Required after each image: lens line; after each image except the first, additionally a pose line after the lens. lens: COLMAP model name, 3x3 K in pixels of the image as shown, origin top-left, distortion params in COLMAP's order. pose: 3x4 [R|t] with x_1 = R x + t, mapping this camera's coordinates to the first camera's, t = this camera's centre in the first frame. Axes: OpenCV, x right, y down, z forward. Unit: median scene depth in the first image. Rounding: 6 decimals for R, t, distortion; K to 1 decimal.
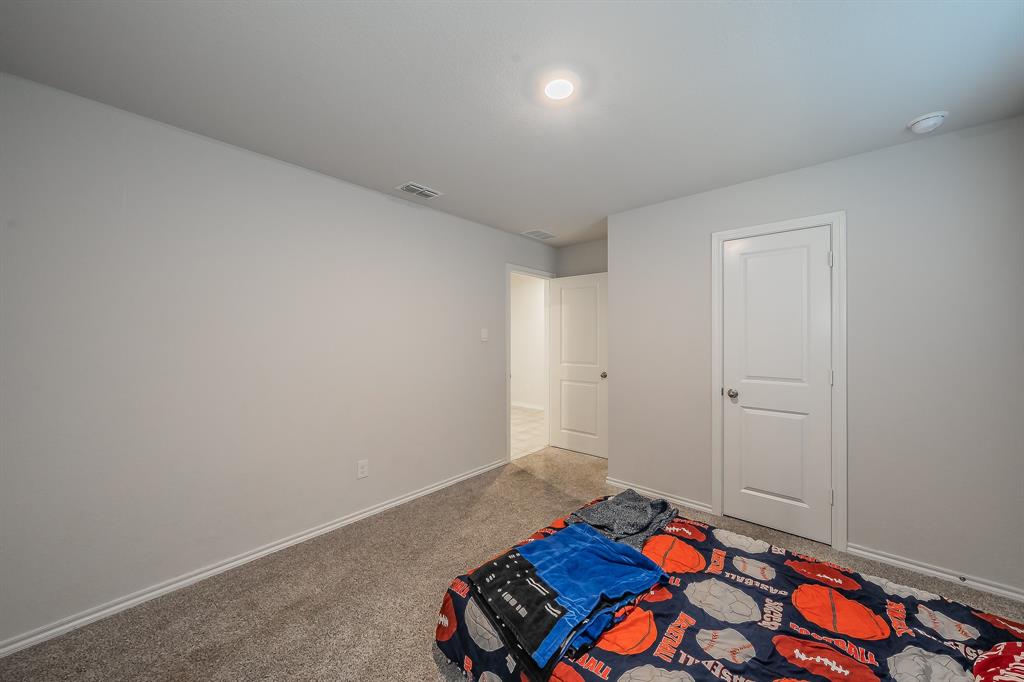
lens RADIAL K [[367.1, 0, 512.9], [0, 367.1, 336.9], [0, 0, 1]] dist [0.000616, 0.000009]
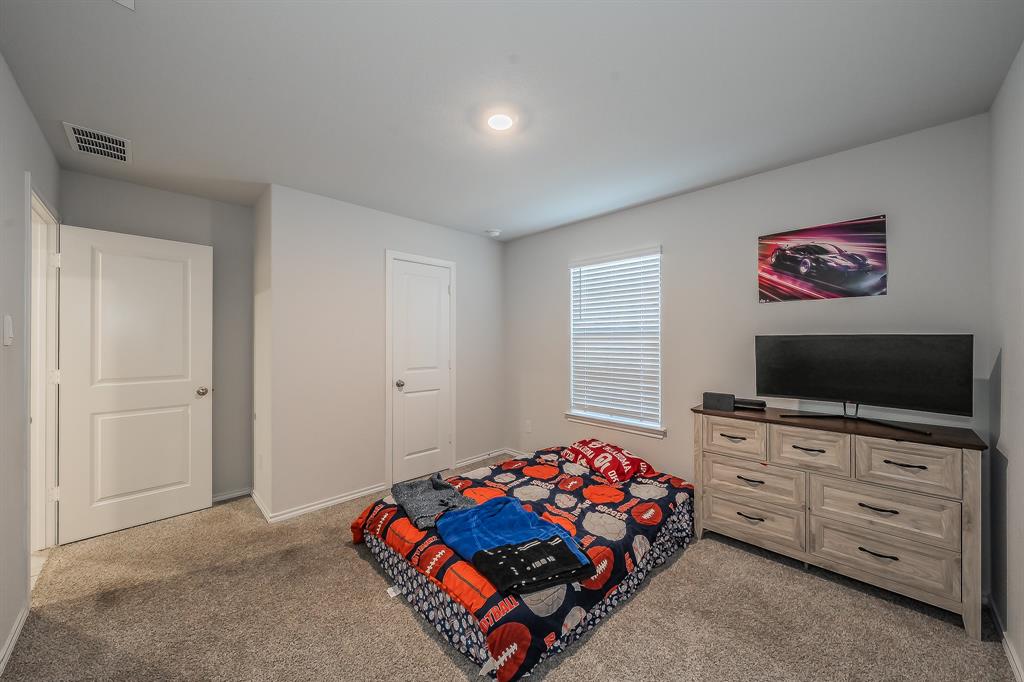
lens RADIAL K [[369.8, 0, 512.0], [0, 369.8, 341.0], [0, 0, 1]] dist [0.000693, 0.000039]
pose [[0.061529, -0.002190, 0.998103, -0.966782], [-0.003284, 0.999992, 0.002397, 0.008514], [-0.998100, -0.003425, 0.061522, 0.836312]]
